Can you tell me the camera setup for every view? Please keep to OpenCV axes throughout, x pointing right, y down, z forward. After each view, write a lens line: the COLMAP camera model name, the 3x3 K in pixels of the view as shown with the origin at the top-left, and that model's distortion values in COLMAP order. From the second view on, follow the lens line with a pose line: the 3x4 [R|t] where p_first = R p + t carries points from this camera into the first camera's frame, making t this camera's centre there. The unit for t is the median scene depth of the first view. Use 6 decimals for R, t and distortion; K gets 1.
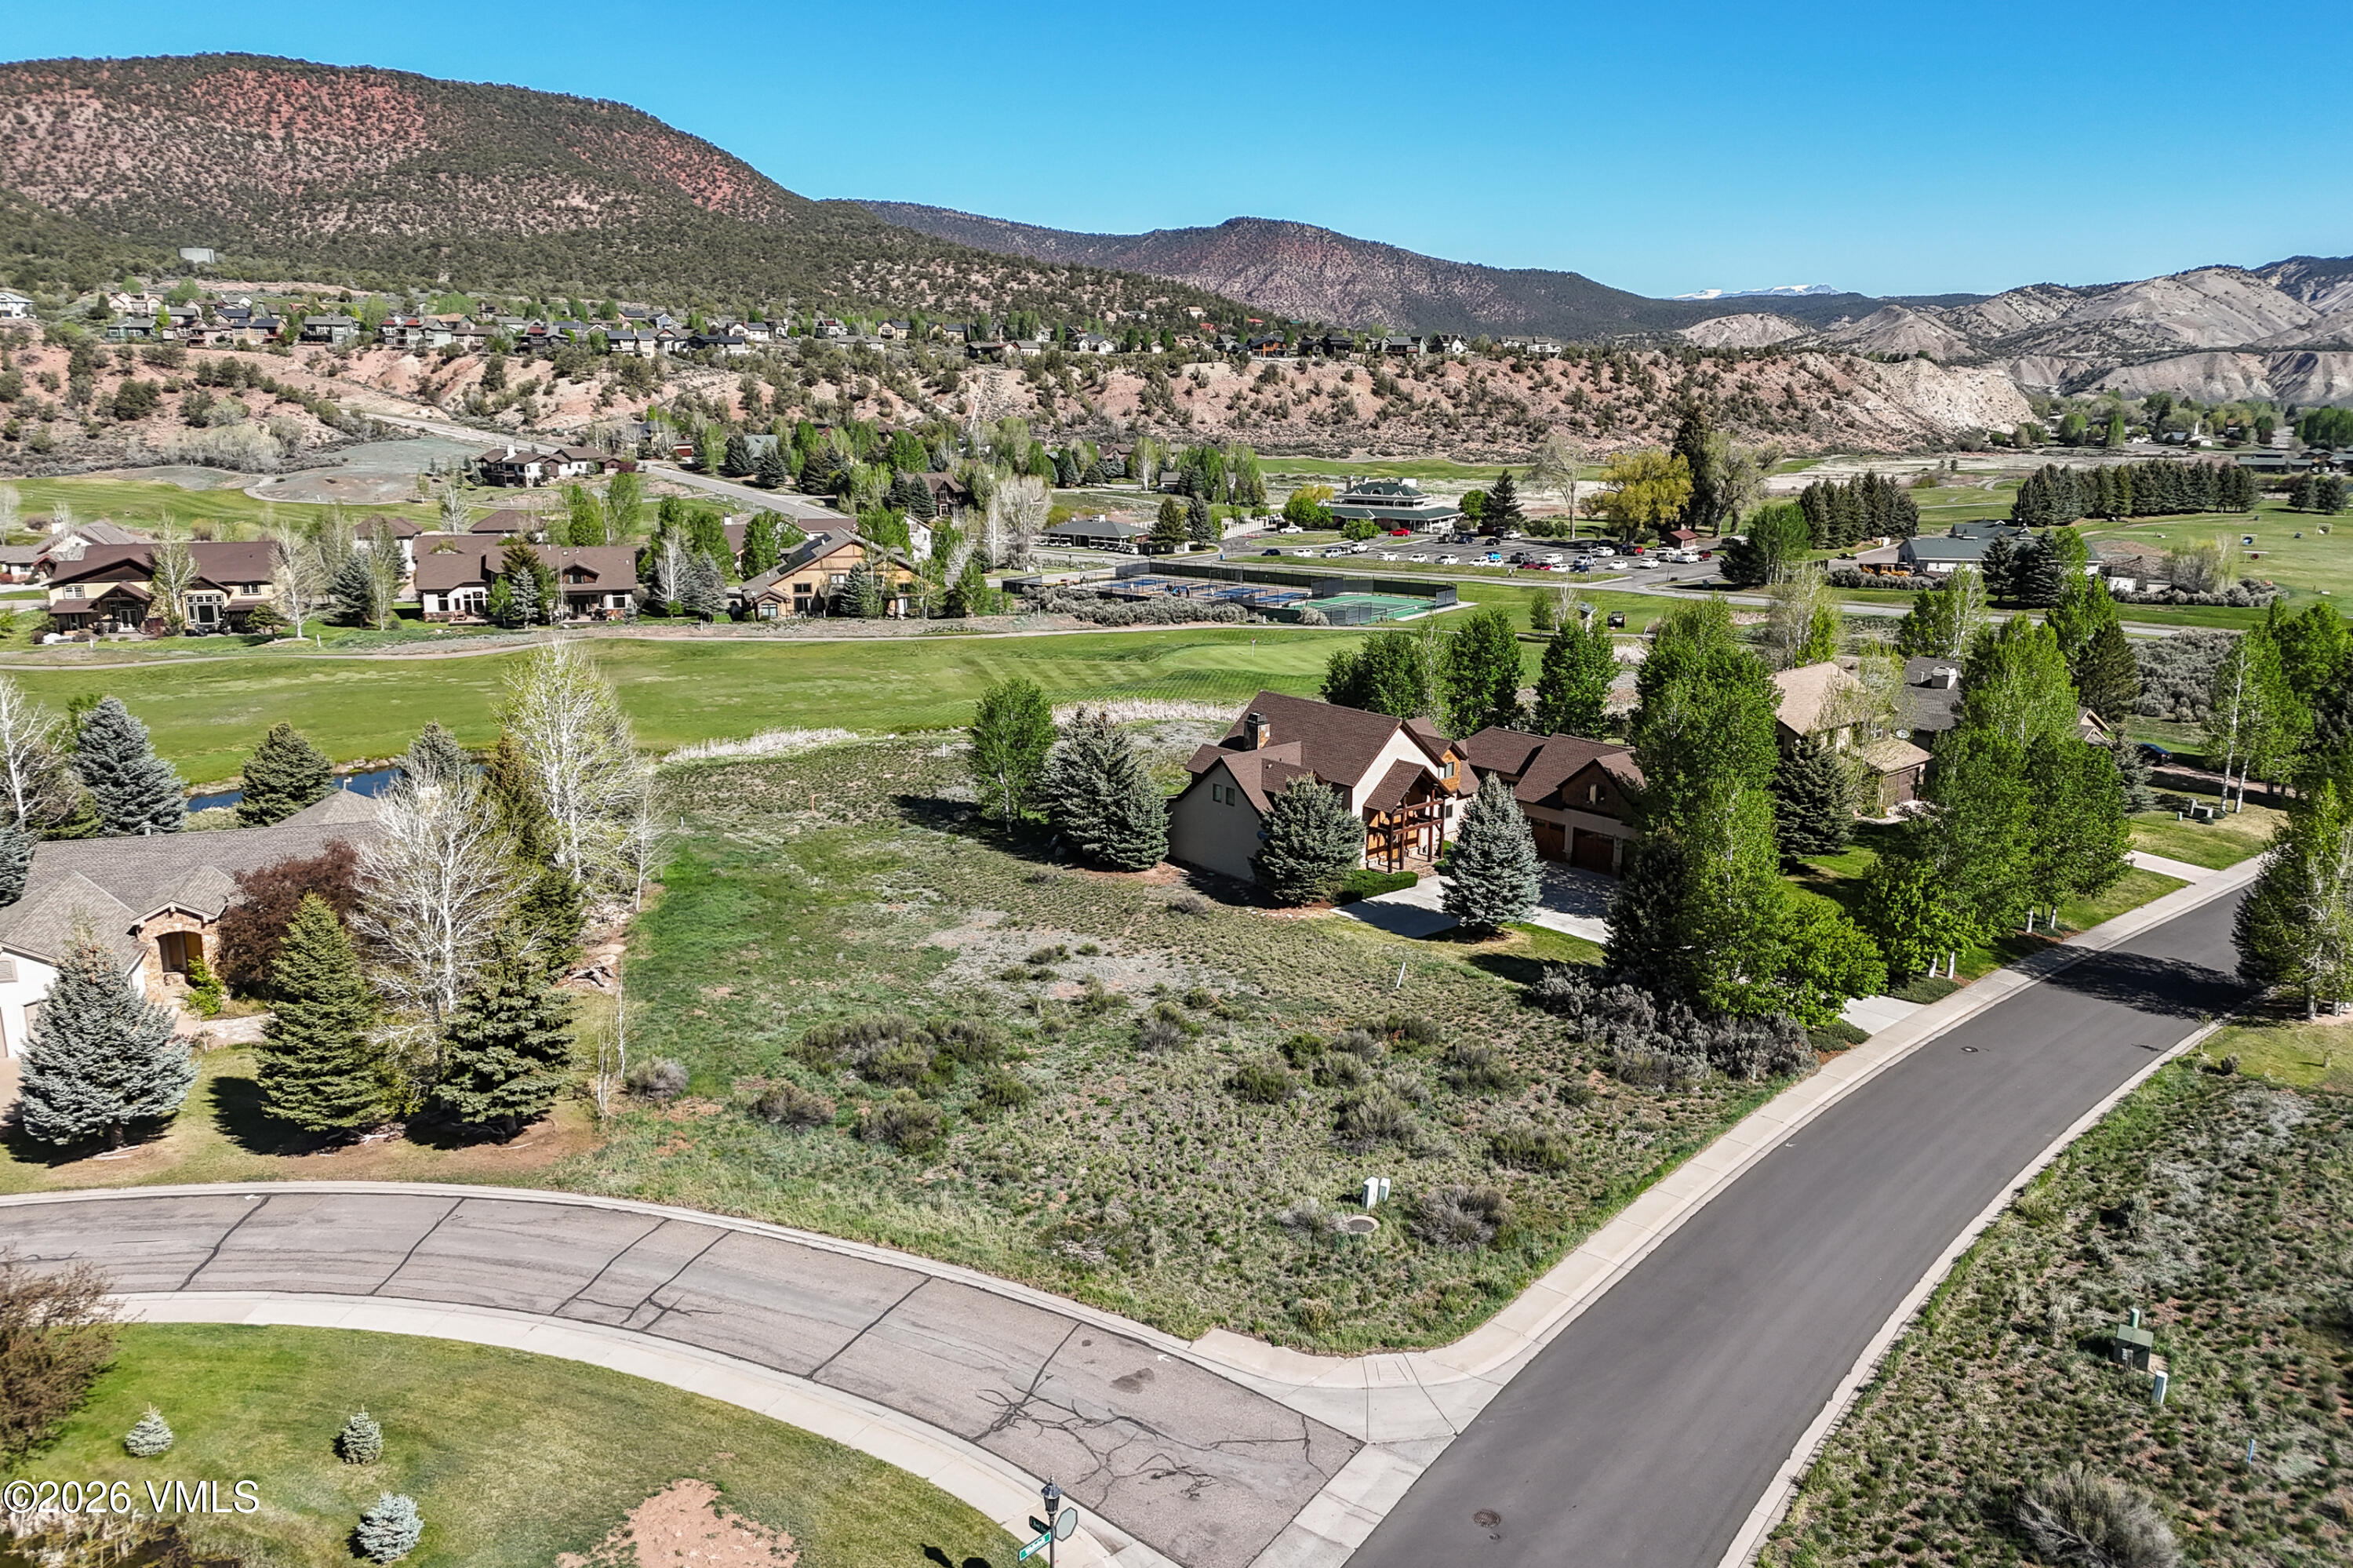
lens RADIAL K [[1722.2, 0, 1169.3], [0, 1722.2, 765.1], [0, 0, 1]] dist [0.083084, -0.074042]
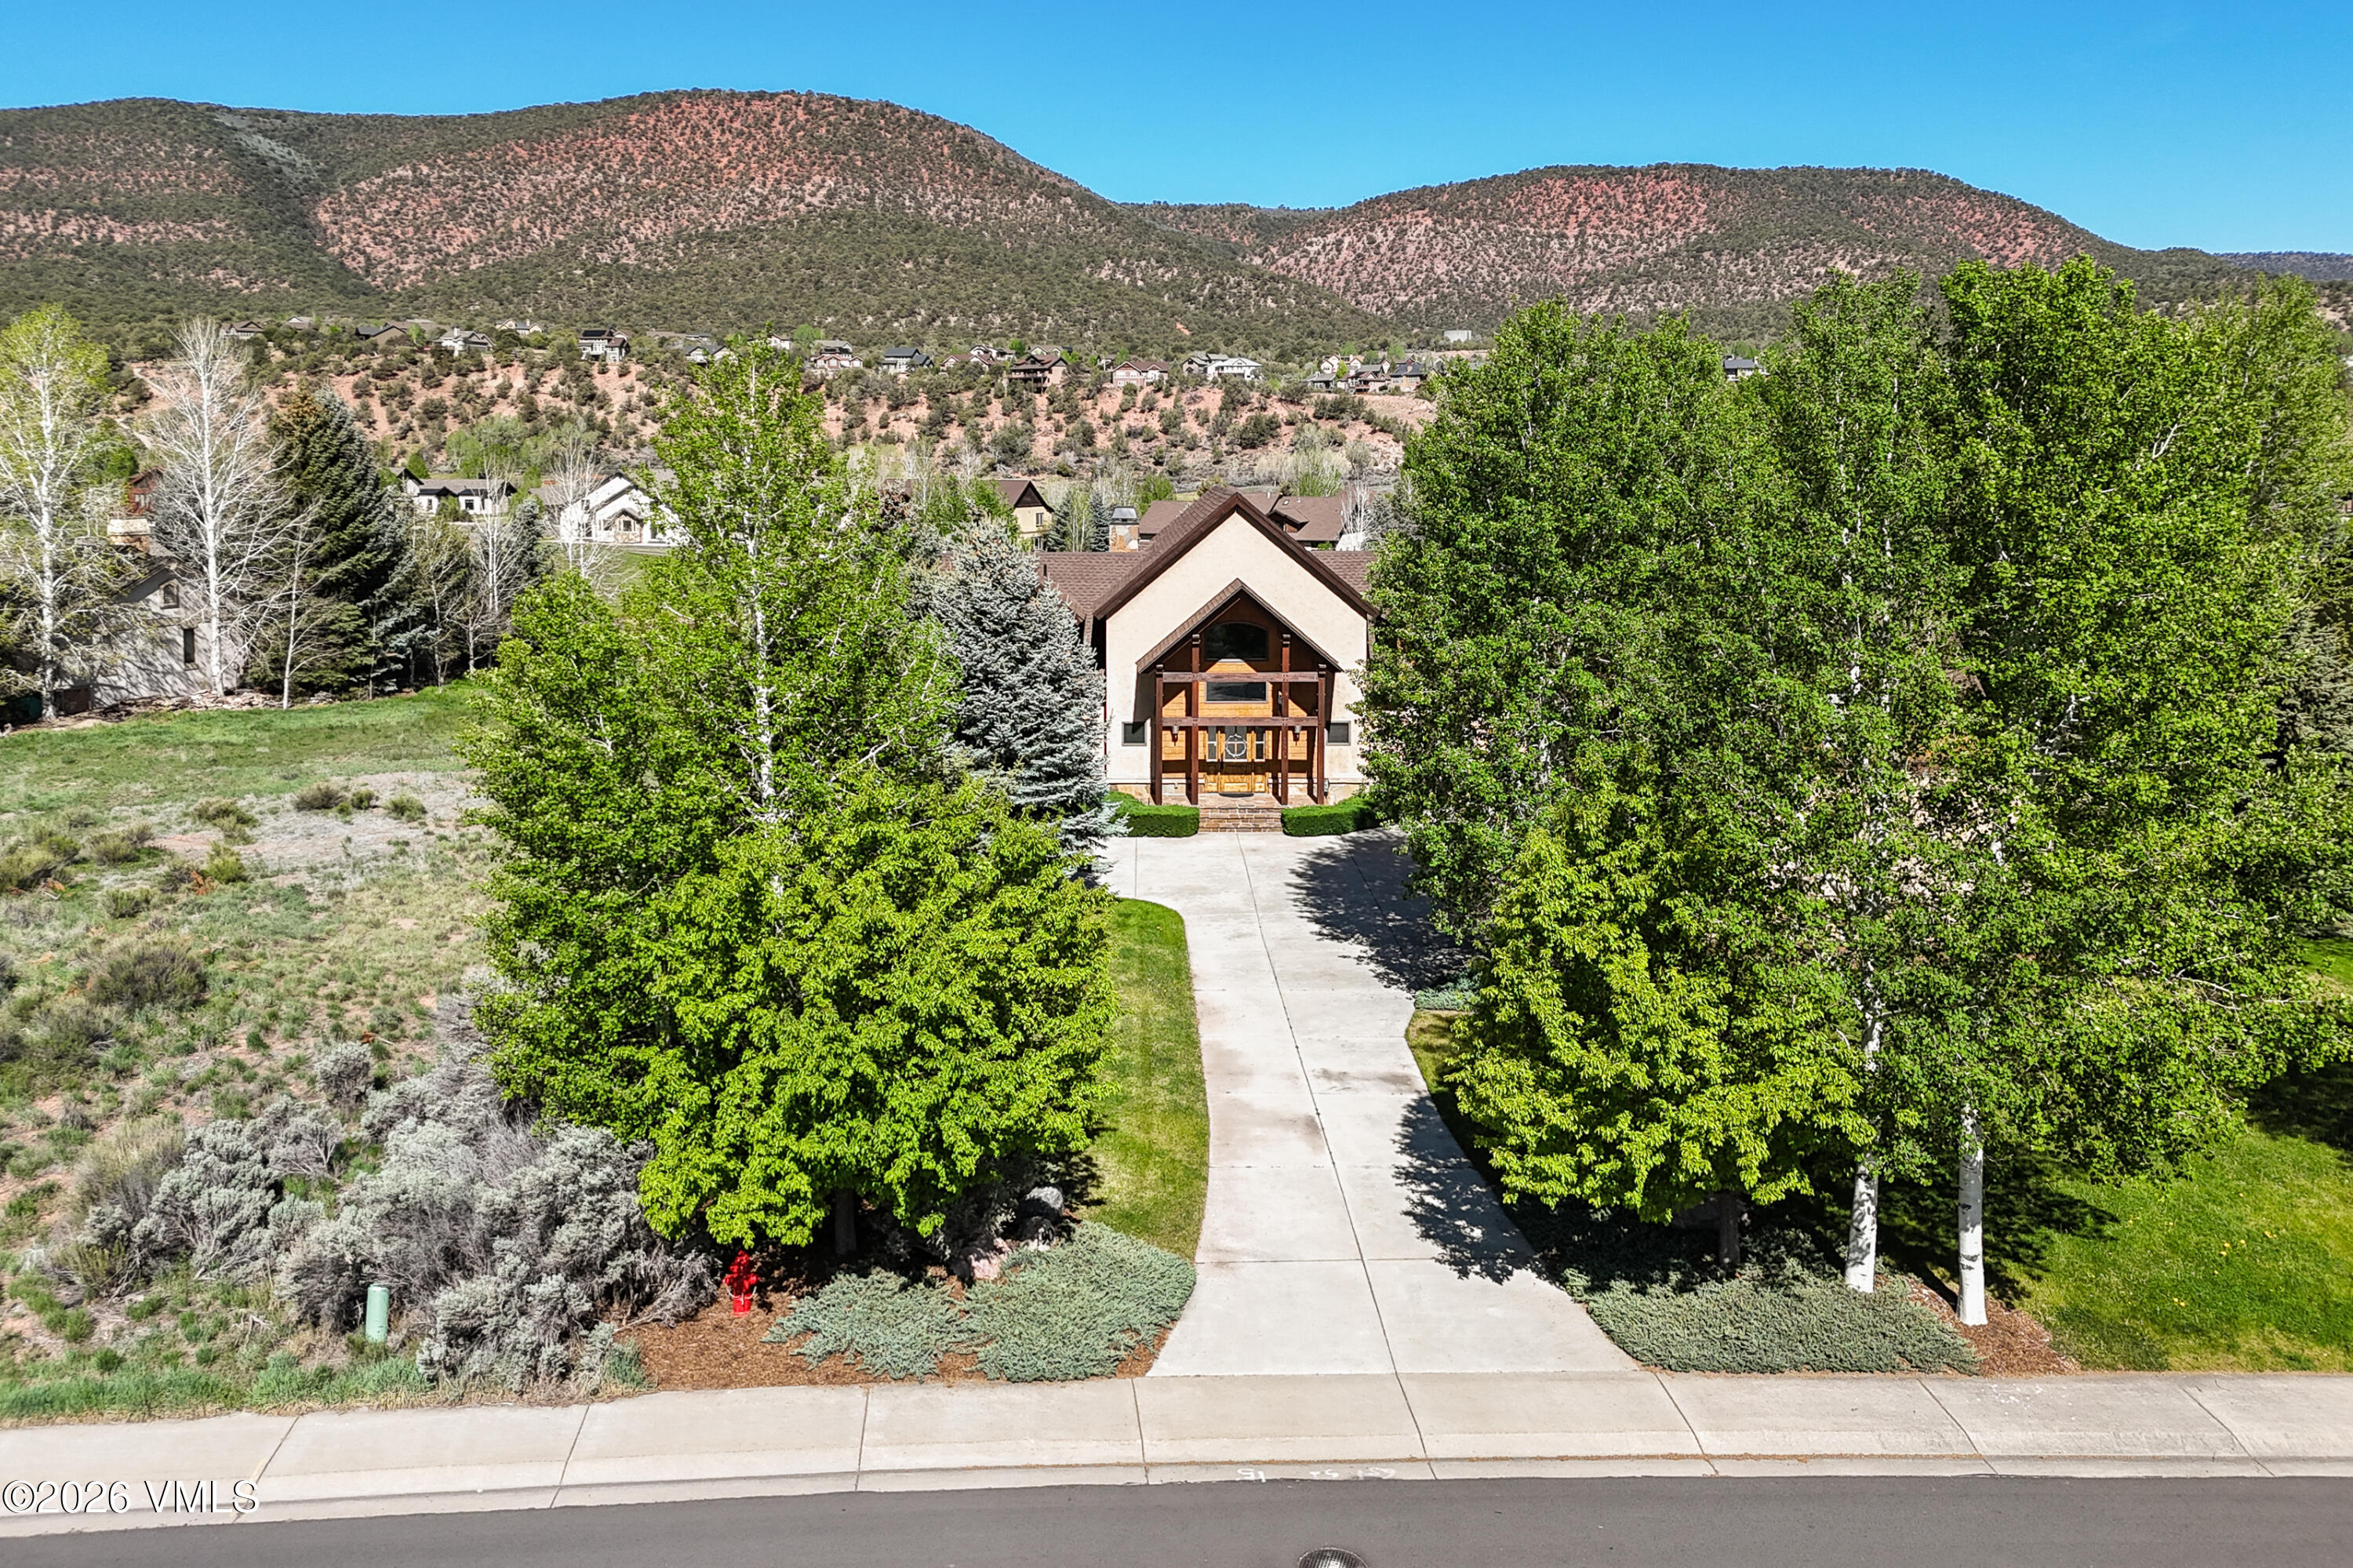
lens RADIAL K [[1785.9, 0, 1142.0], [0, 1785.9, 598.1], [0, 0, 1]] dist [0.075365, -0.061392]
pose [[0.757864, 0.048905, -0.650577, 0.065520], [-0.142521, 0.985512, -0.091941, 0.007642], [0.636656, 0.162400, 0.753854, 0.089615]]
